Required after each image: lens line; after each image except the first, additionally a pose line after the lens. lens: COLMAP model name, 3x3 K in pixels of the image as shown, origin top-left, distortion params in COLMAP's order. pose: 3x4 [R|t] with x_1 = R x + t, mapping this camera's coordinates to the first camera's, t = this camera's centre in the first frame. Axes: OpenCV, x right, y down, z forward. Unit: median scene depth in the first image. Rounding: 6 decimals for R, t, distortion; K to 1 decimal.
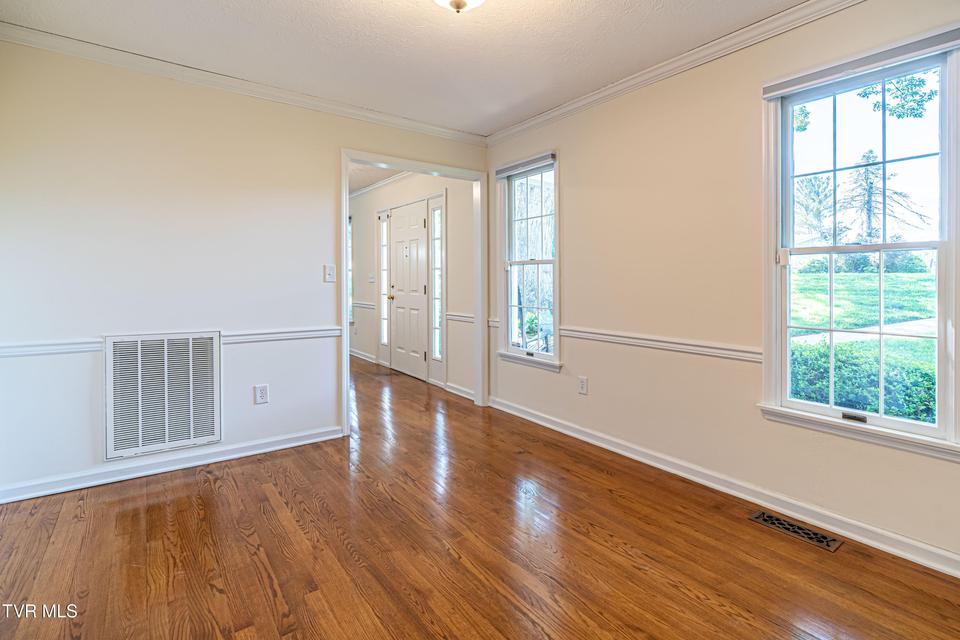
lens RADIAL K [[458.0, 0, 478.0], [0, 458.0, 281.7], [0, 0, 1]] dist [-0.005151, -0.000678]
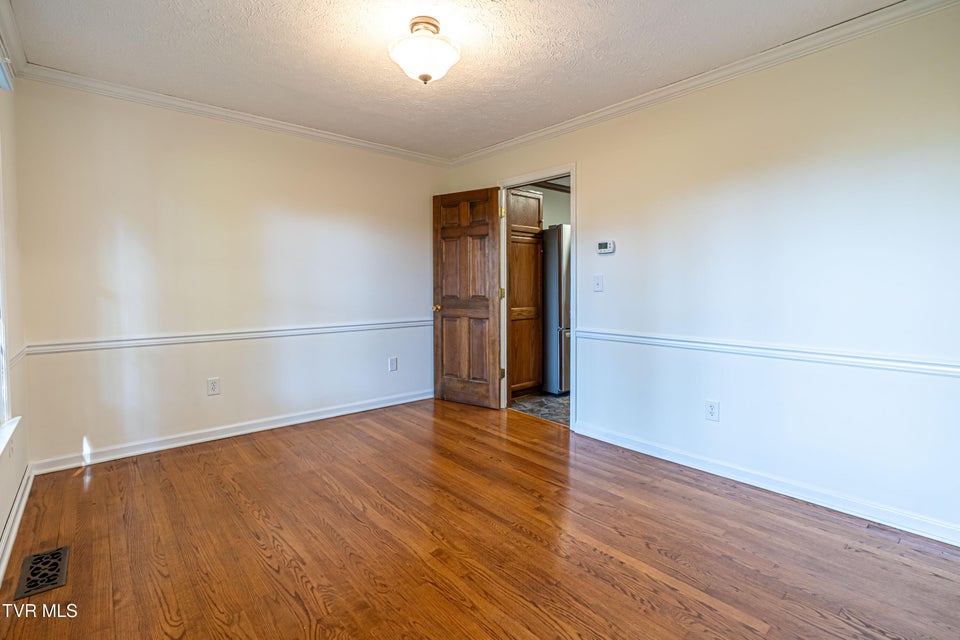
lens RADIAL K [[447.2, 0, 477.3], [0, 447.2, 293.8], [0, 0, 1]] dist [-0.003095, -0.000412]
pose [[-0.996314, -0.005236, -0.085624, -0.038240], [-0.006637, 0.999849, 0.016084, 0.001383], [0.085527, 0.016593, -0.996198, 1.521574]]
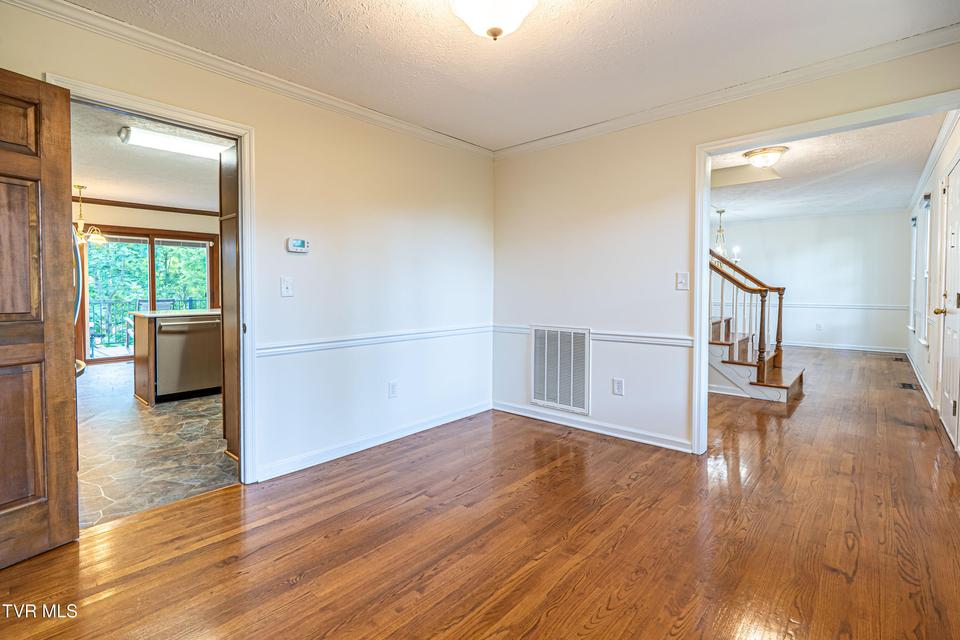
lens RADIAL K [[447.2, 0, 477.3], [0, 447.2, 293.8], [0, 0, 1]] dist [-0.003095, -0.000412]
pose [[0.212608, 0.002744, -0.977134, 0.658886], [0.004159, 0.999984, 0.003714, 0.004718], [0.977129, -0.004854, 0.212593, 0.482911]]
